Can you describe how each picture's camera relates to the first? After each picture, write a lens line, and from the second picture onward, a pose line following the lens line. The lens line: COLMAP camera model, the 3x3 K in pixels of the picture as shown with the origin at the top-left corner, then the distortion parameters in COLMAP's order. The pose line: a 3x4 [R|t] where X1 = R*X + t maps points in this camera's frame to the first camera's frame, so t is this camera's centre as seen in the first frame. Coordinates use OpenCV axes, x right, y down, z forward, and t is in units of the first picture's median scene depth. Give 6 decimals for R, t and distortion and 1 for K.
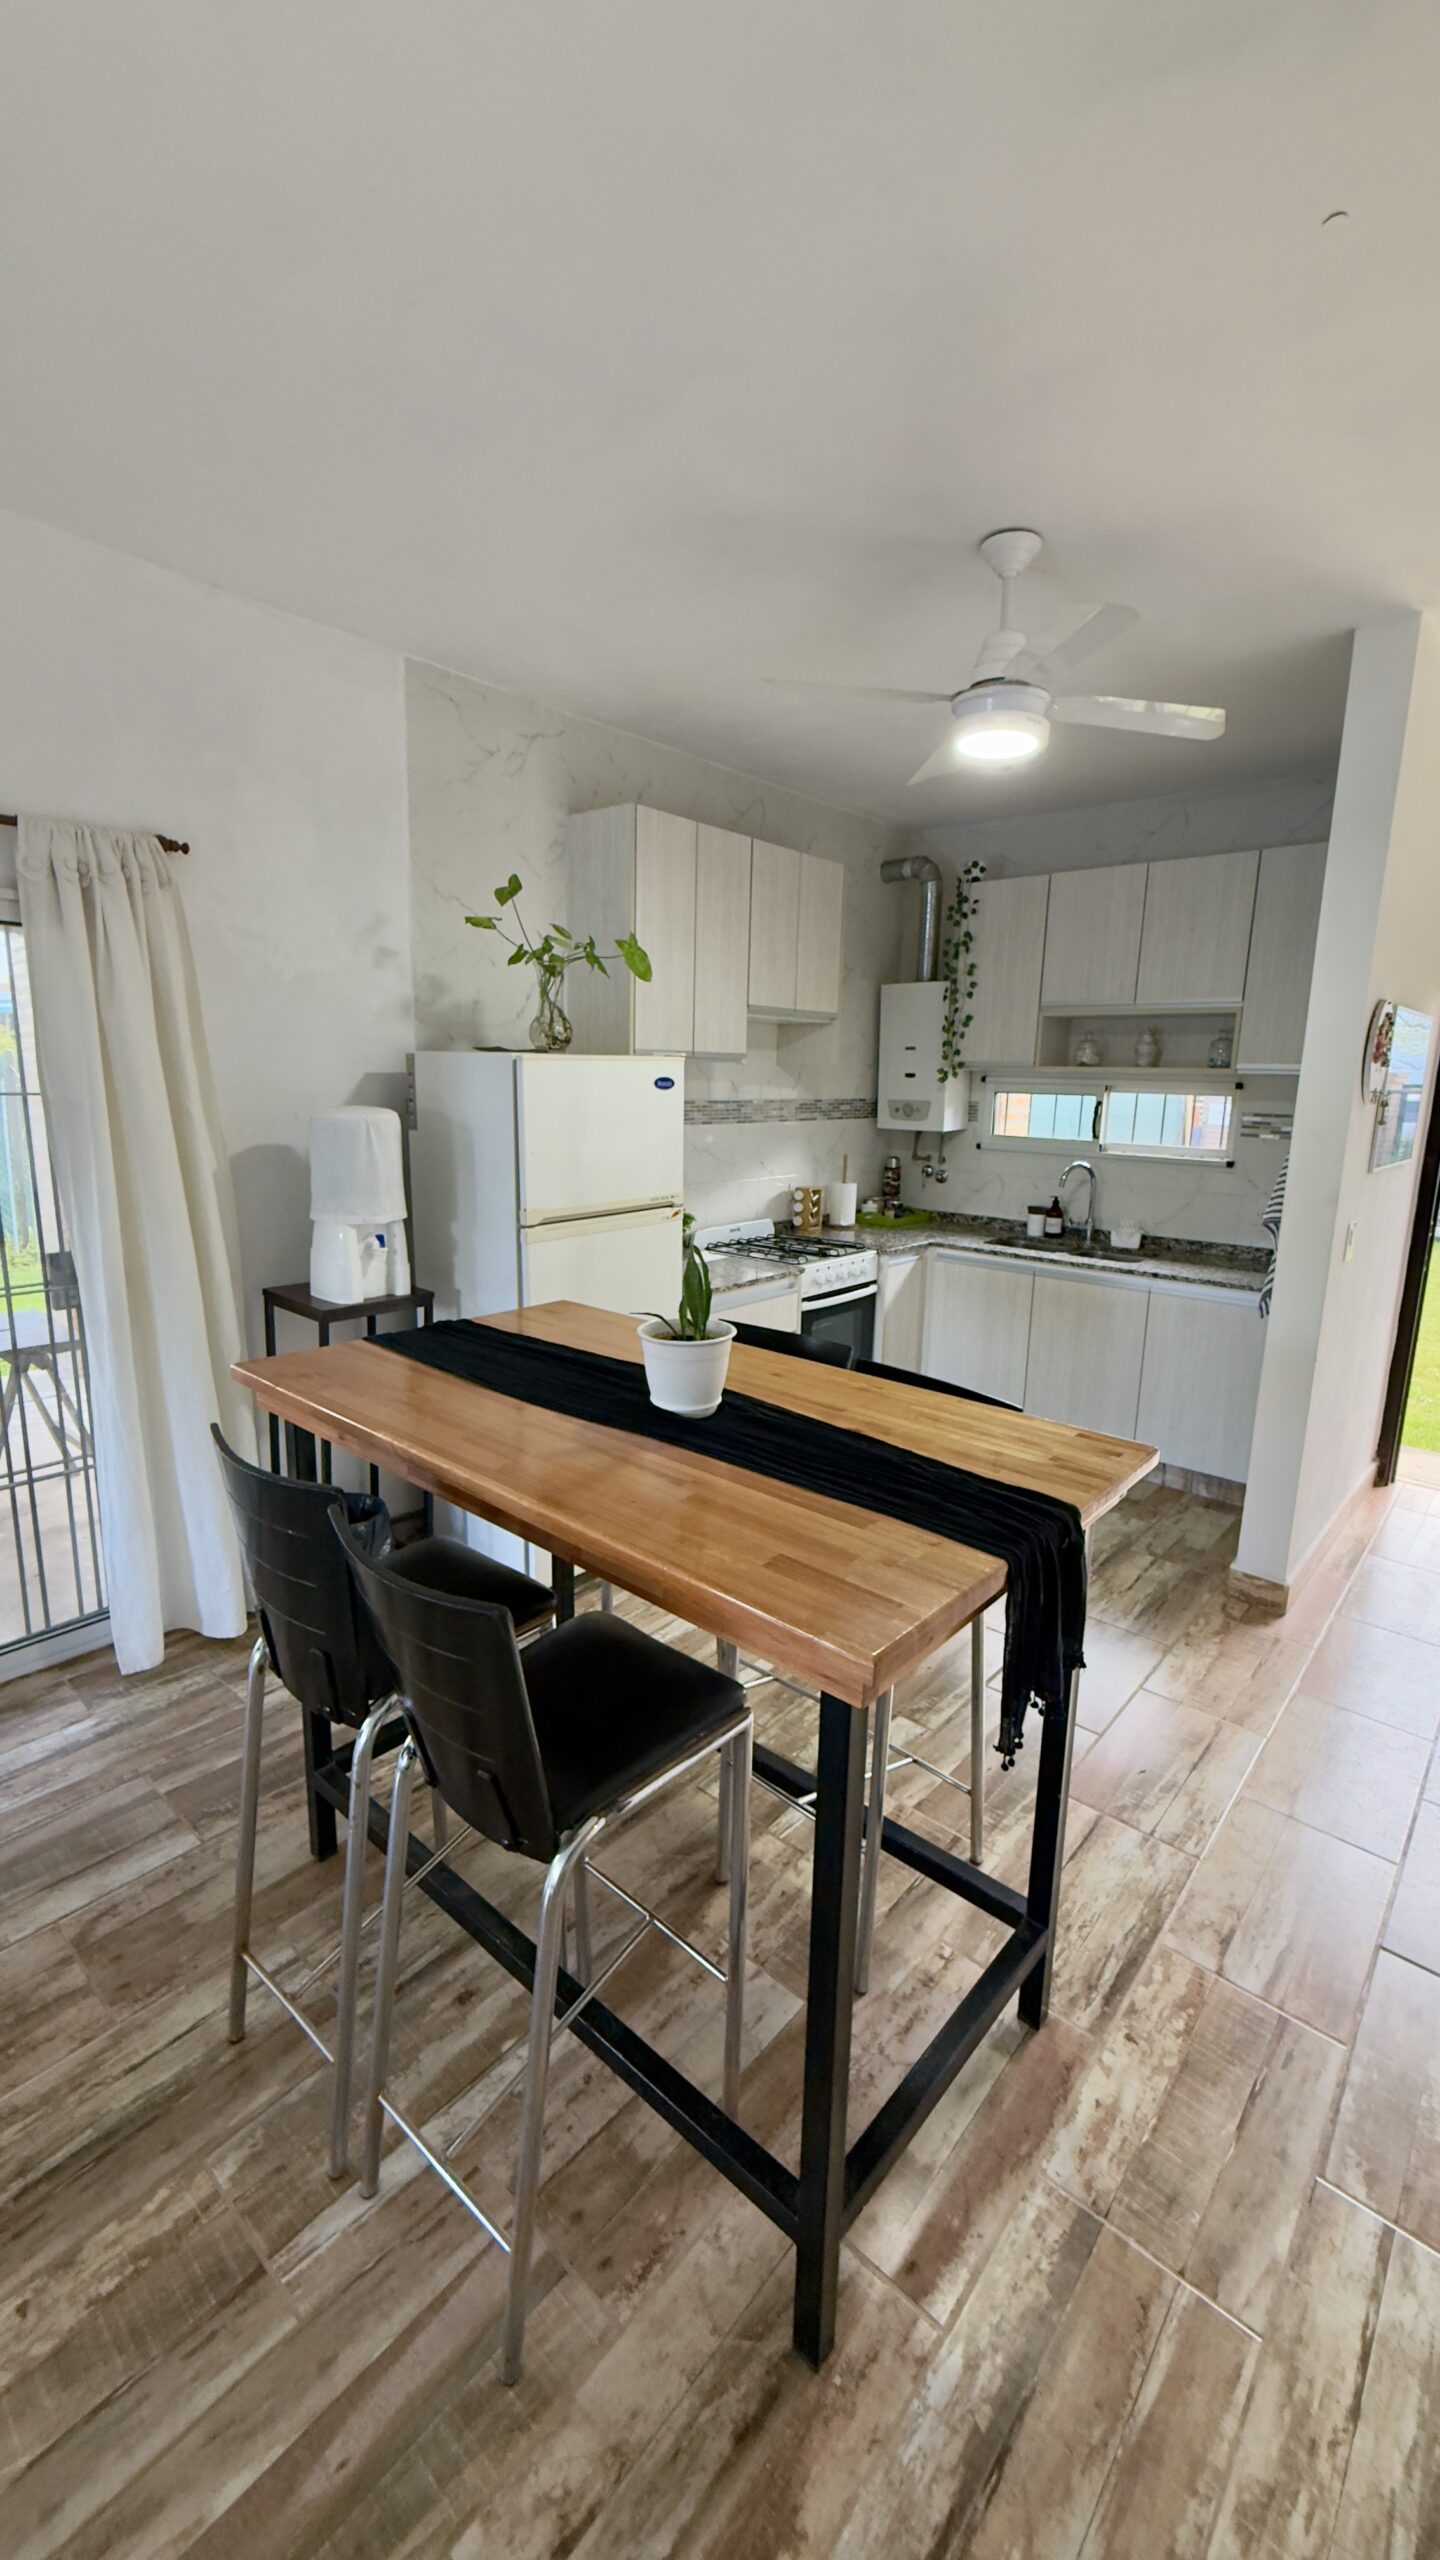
lens RADIAL K [[1016.1, 0, 721.1], [0, 1016.1, 1280.7], [0, 0, 1]] dist [0.001069, 0.000126]
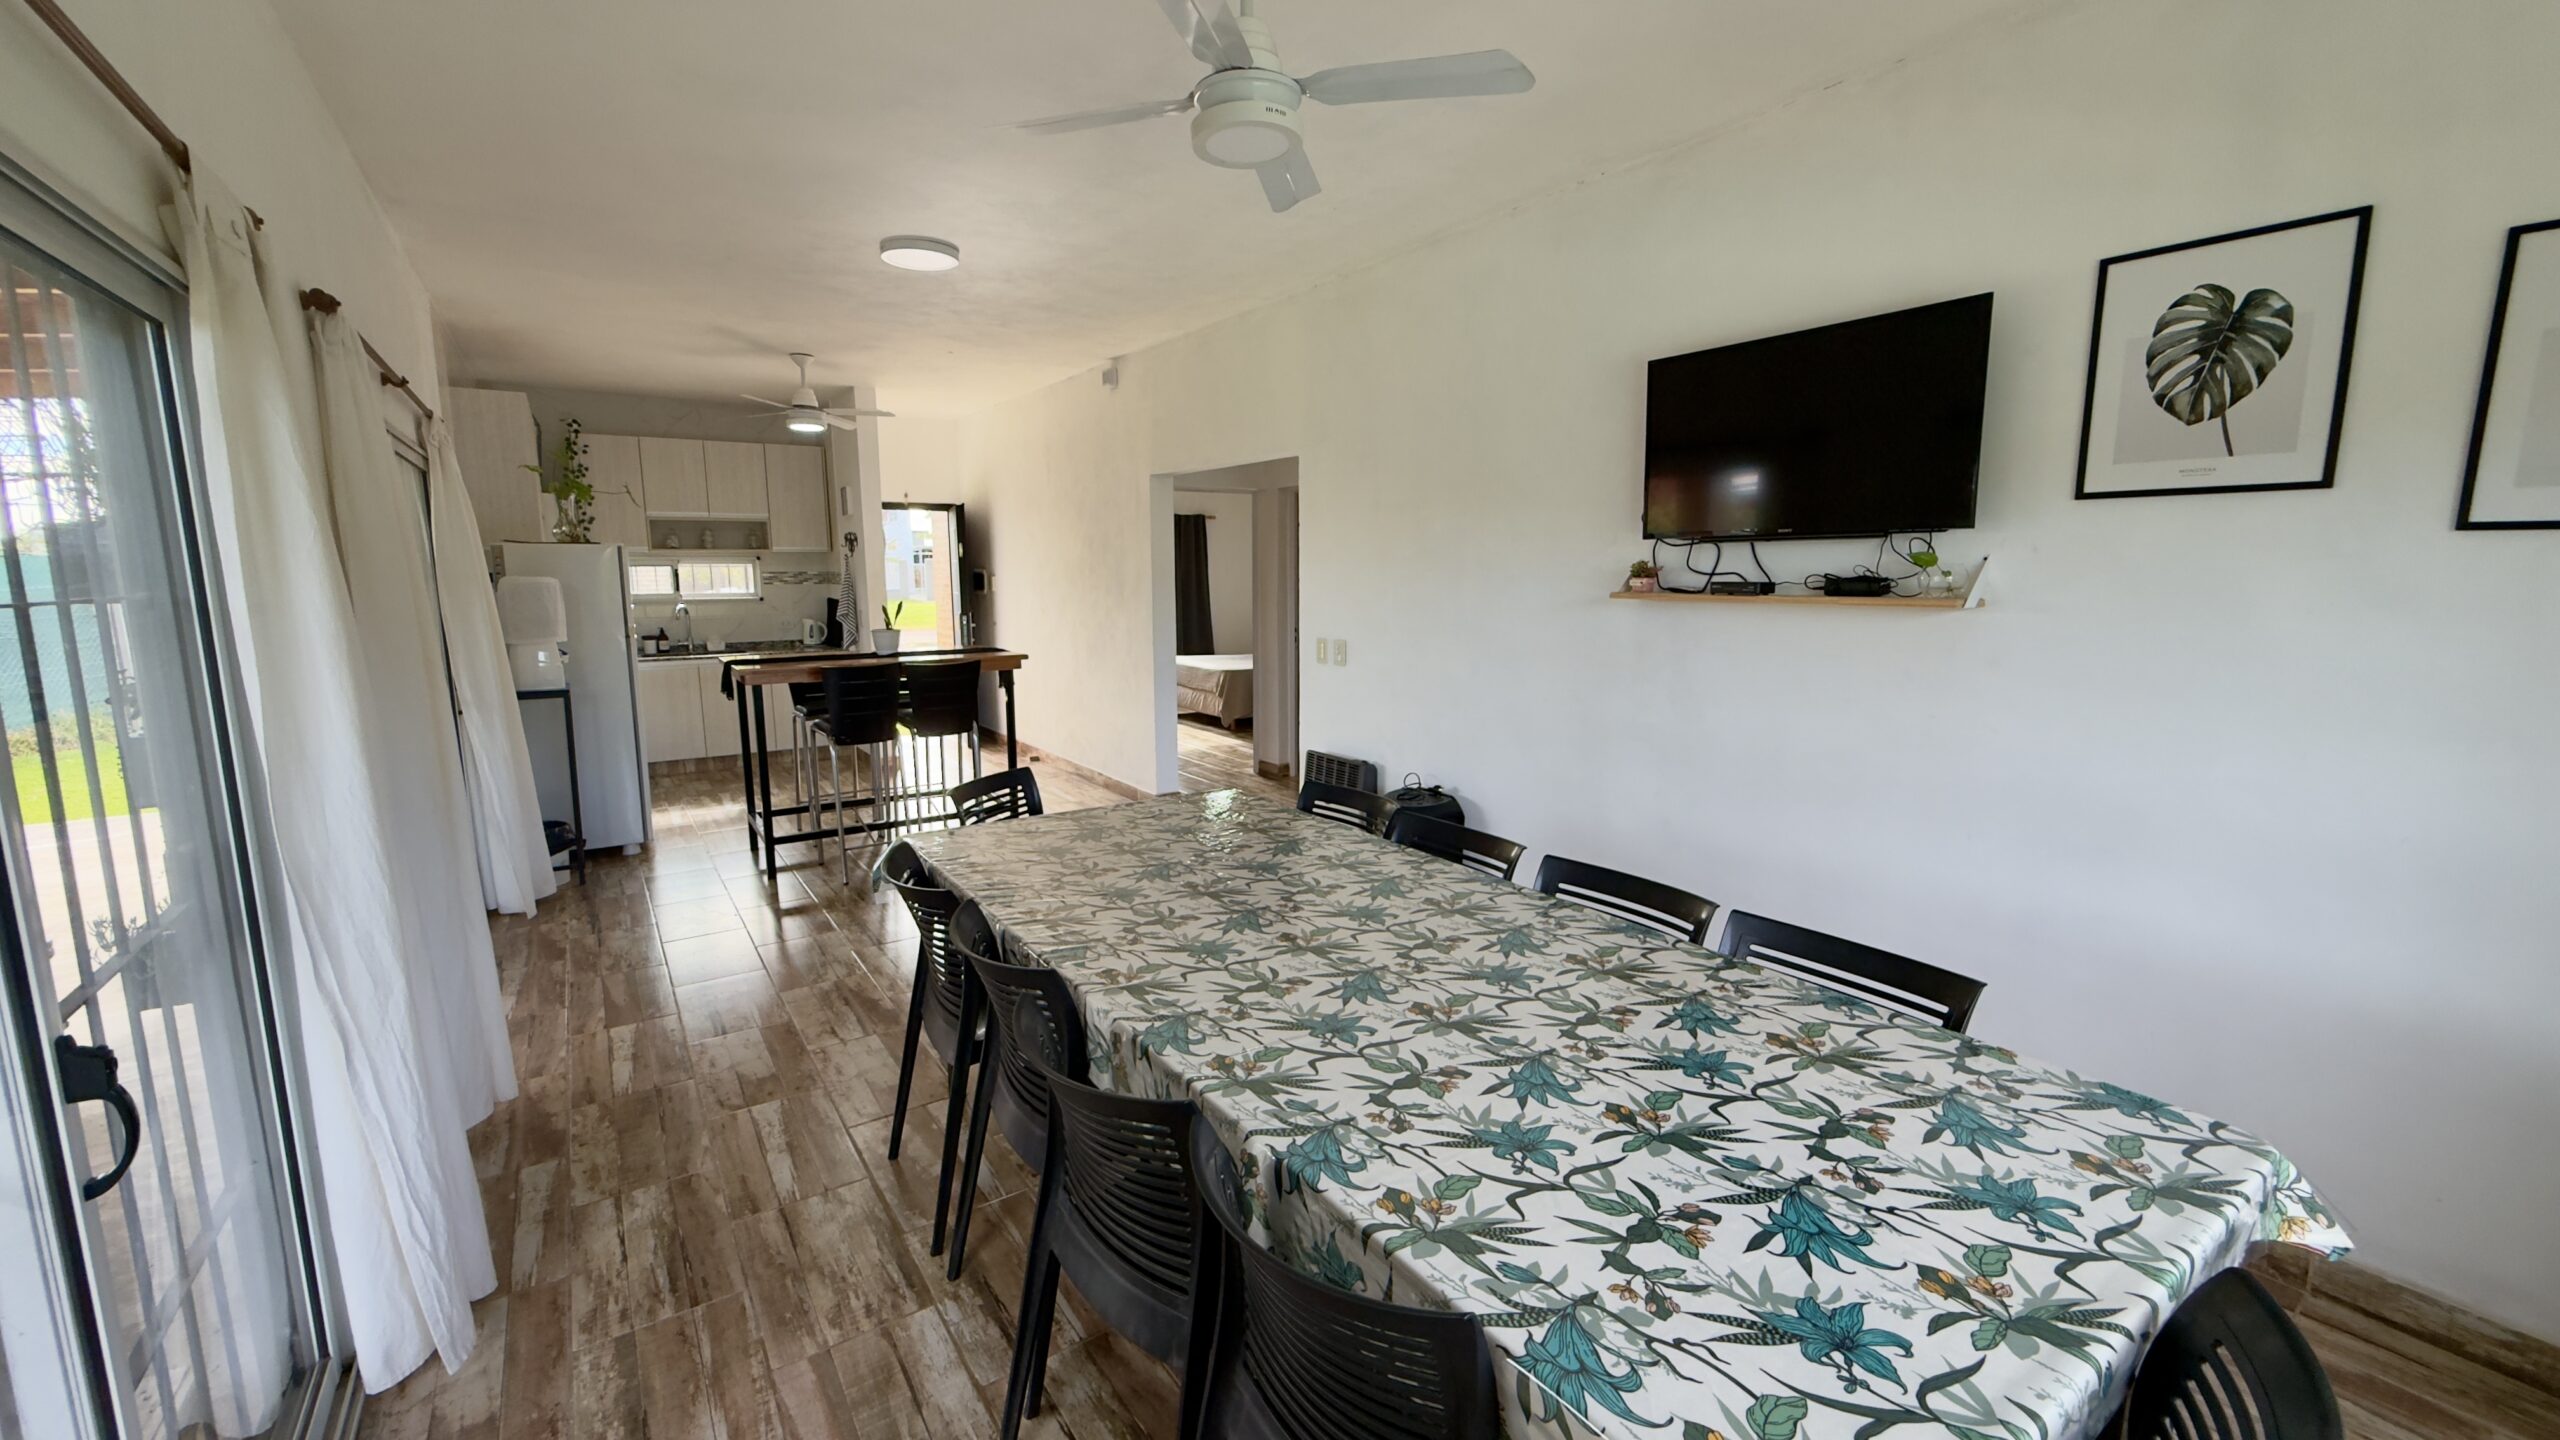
lens RADIAL K [[1016.1, 0, 1280.4], [0, 1016.1, 711.9], [0, 0, 1]] dist [0.001069, 0.000126]
pose [[0.236870, -0.167912, 0.956921, -1.065278], [0.205241, 0.971371, 0.119643, 0.059330], [-0.949615, 0.168060, 0.264551, -0.368825]]
